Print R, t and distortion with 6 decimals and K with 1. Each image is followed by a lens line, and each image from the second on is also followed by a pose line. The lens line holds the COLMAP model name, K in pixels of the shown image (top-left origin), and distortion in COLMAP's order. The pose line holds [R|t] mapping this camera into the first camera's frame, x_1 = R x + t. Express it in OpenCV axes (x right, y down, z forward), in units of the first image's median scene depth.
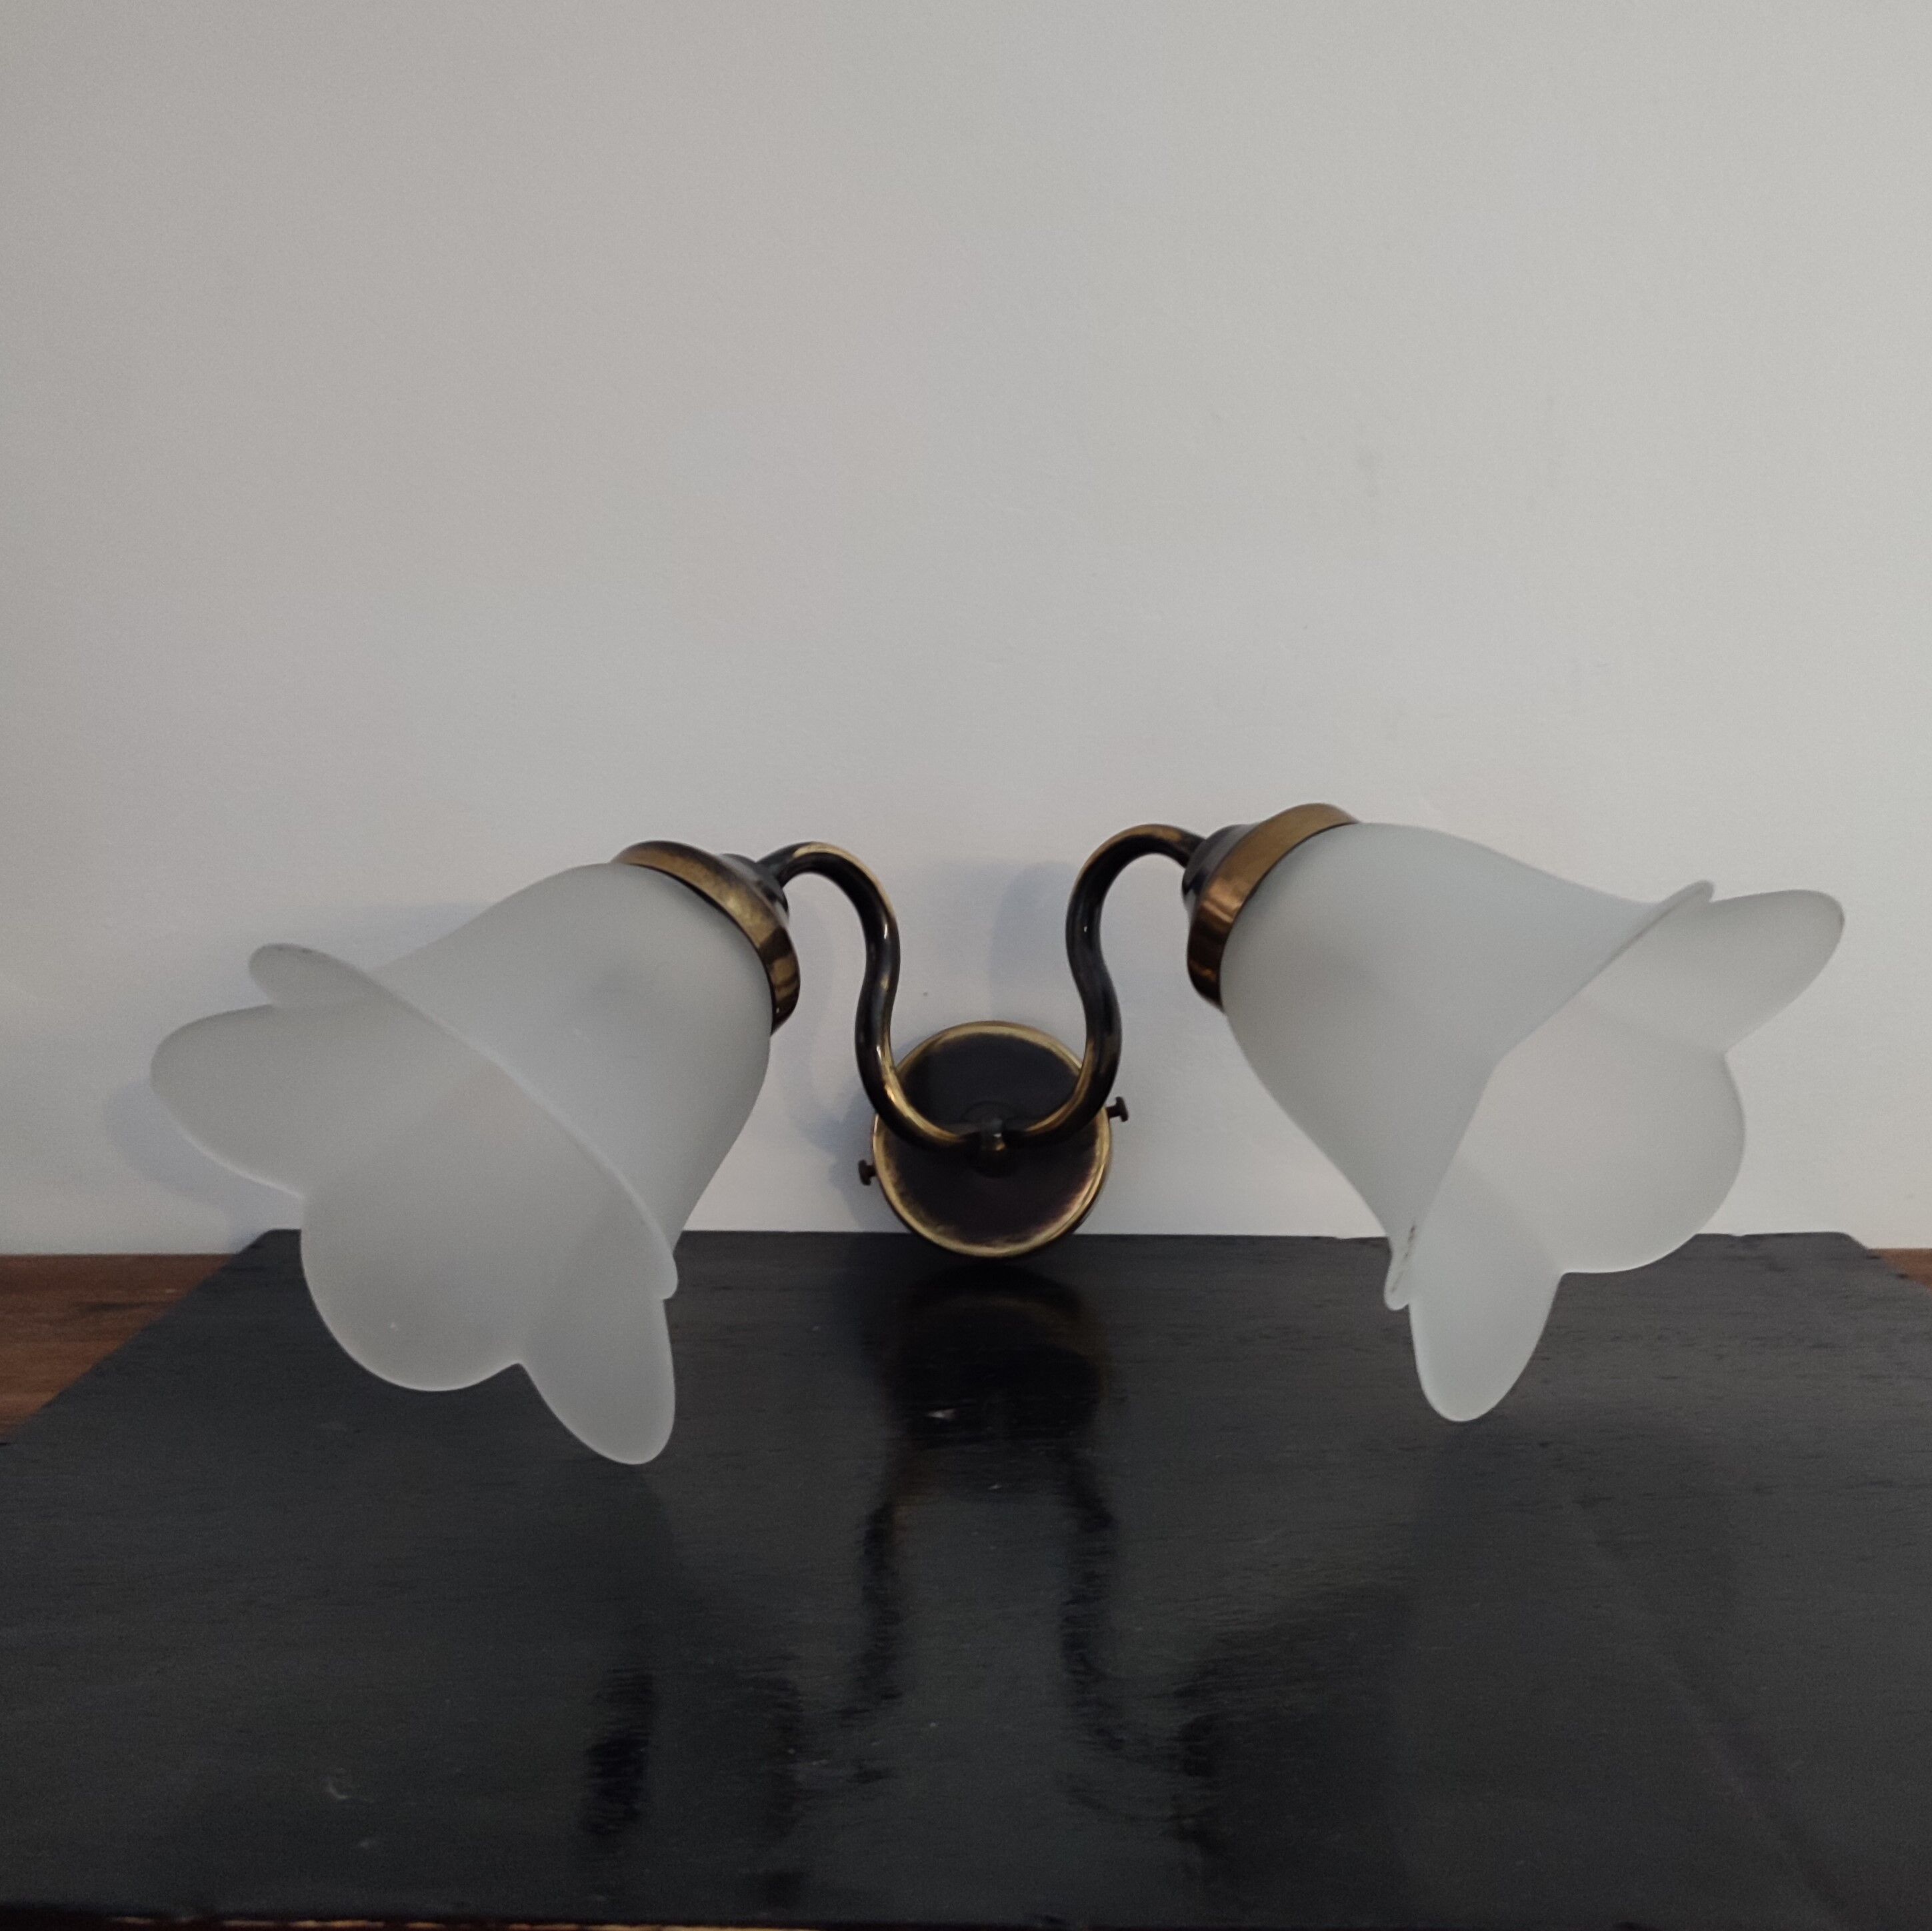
lens RADIAL K [[1829.2, 0, 966.0], [0, 1829.2, 965.5], [0, 0, 1]] dist [0.011158, -0.013526]
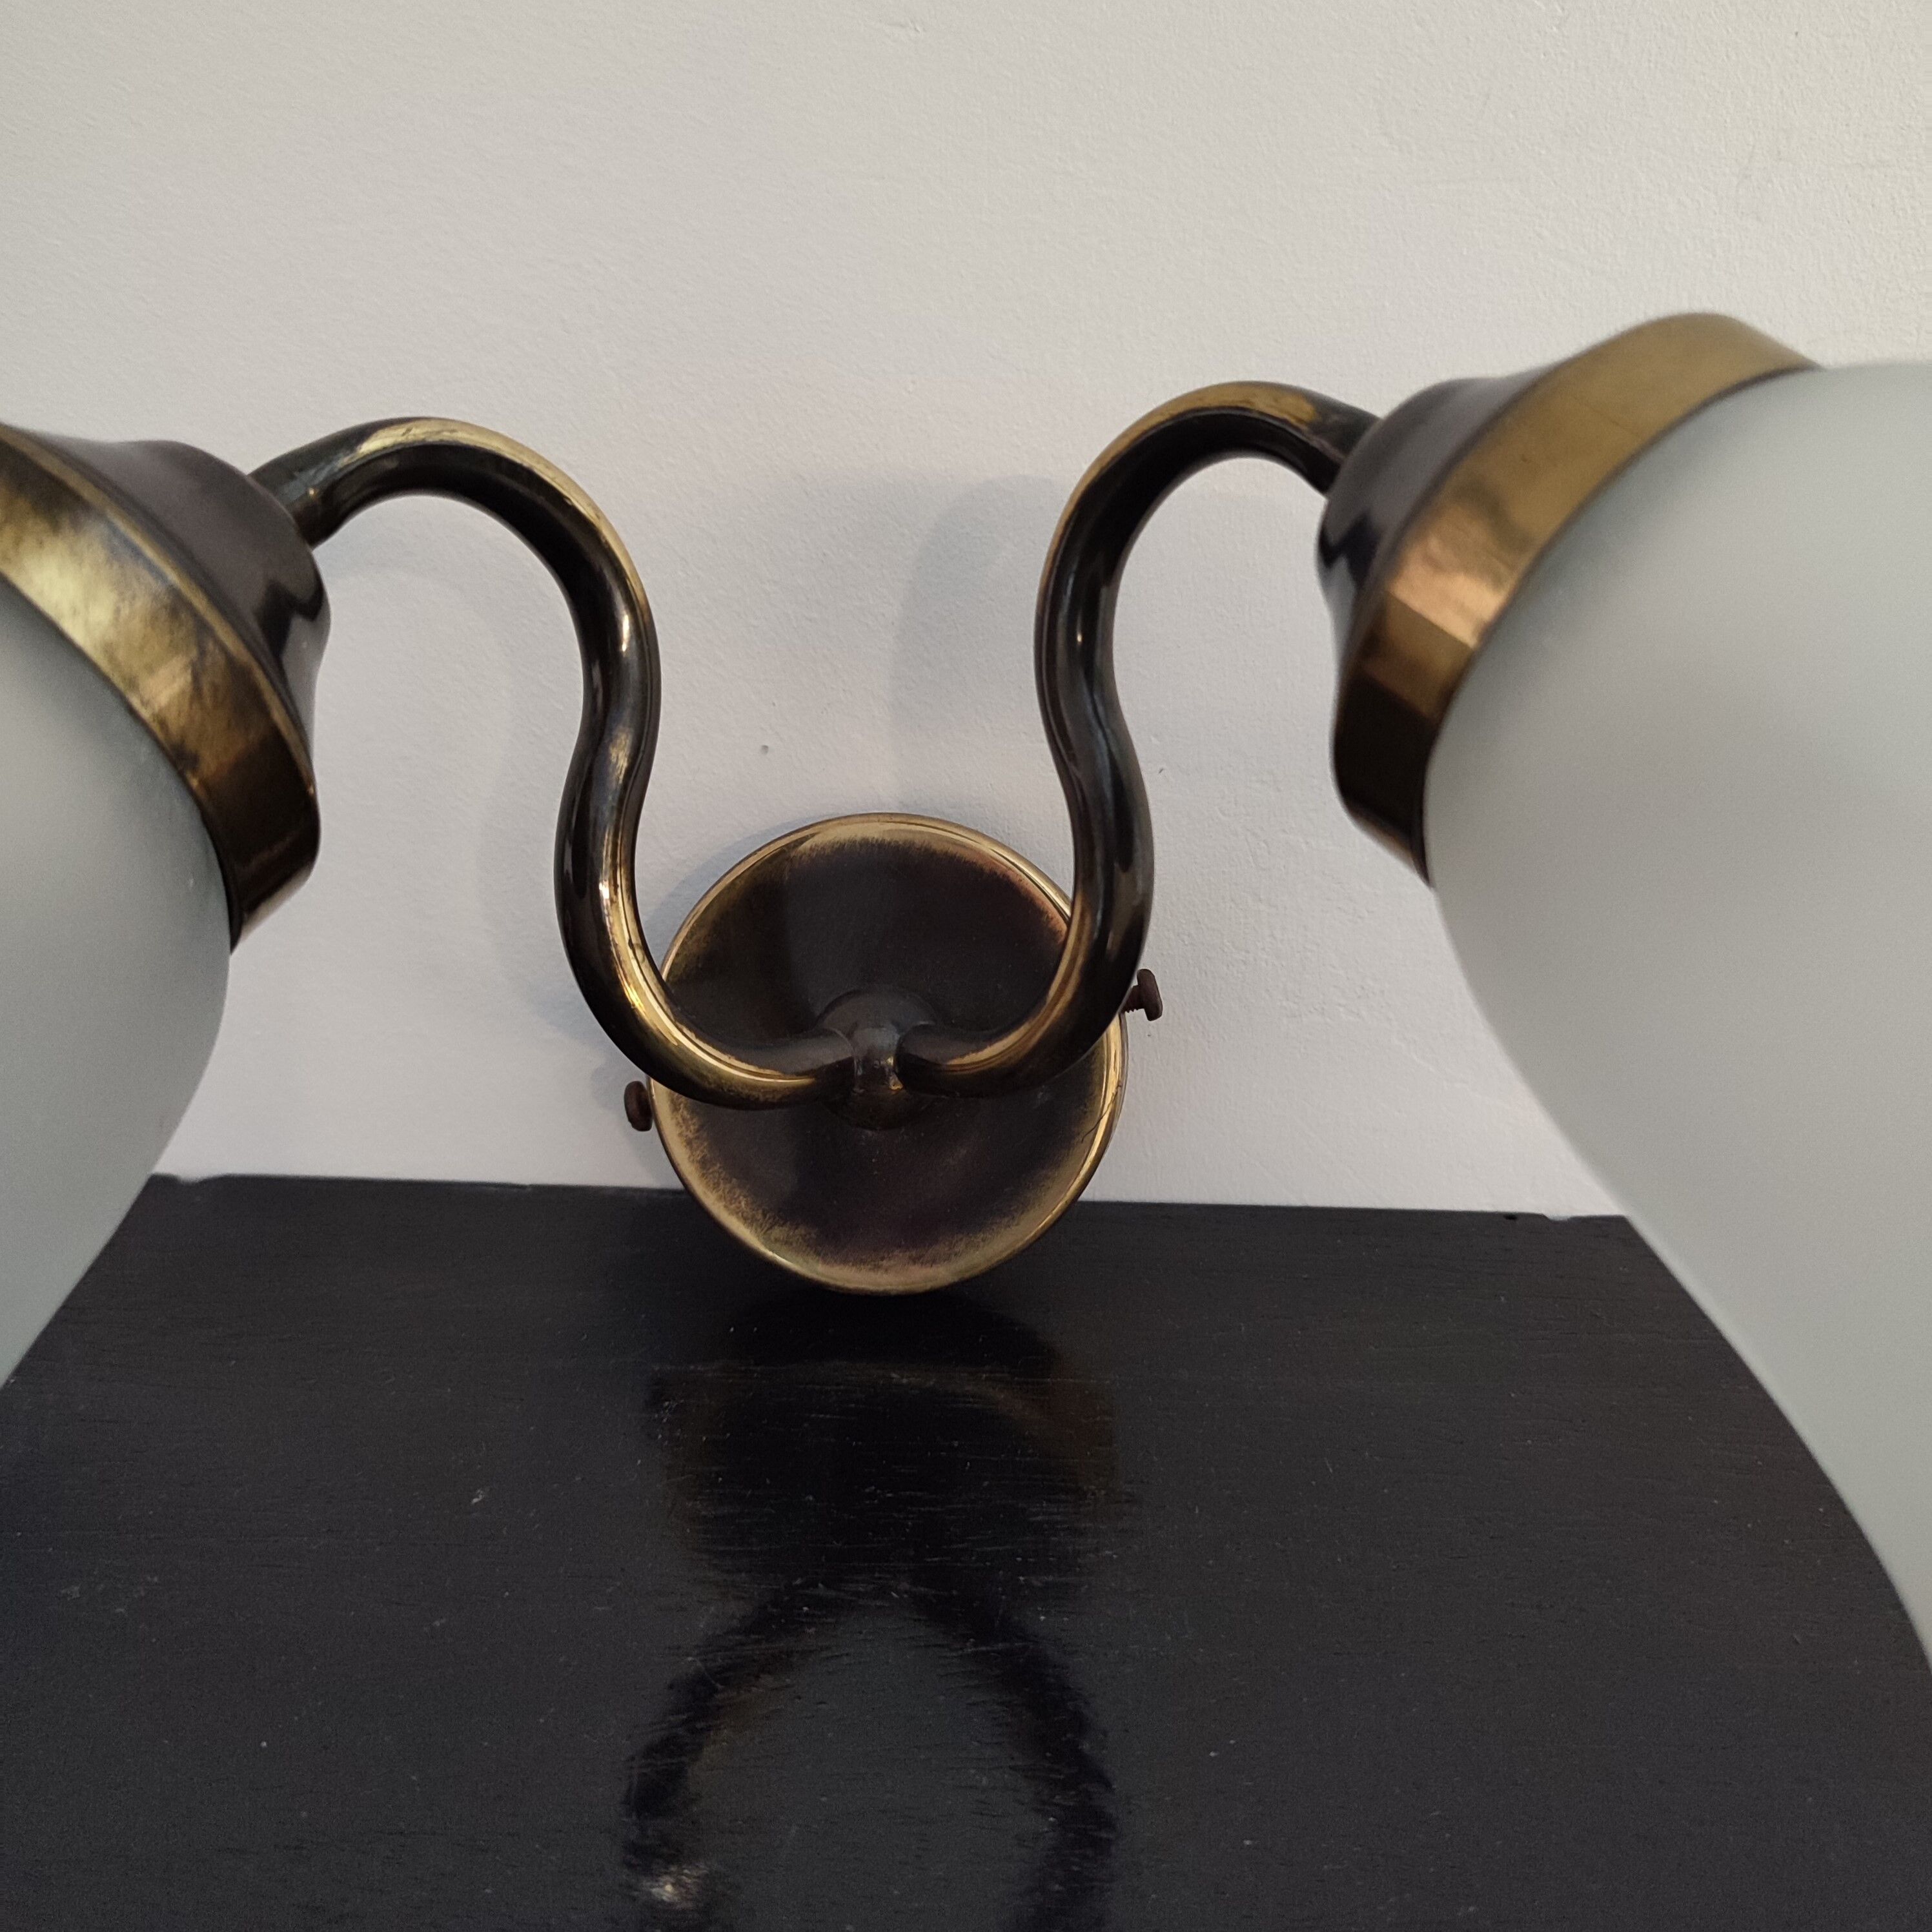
lens RADIAL K [[1829.3, 0, 966.0], [0, 1829.3, 966.0], [0, 0, 1]] dist [0.011158, -0.013526]
pose [[0.999587, 0.018827, -0.021703, 0.049640], [-0.014176, 0.980220, 0.197400, -0.028512], [0.024990, -0.197011, 0.980083, 0.555394]]
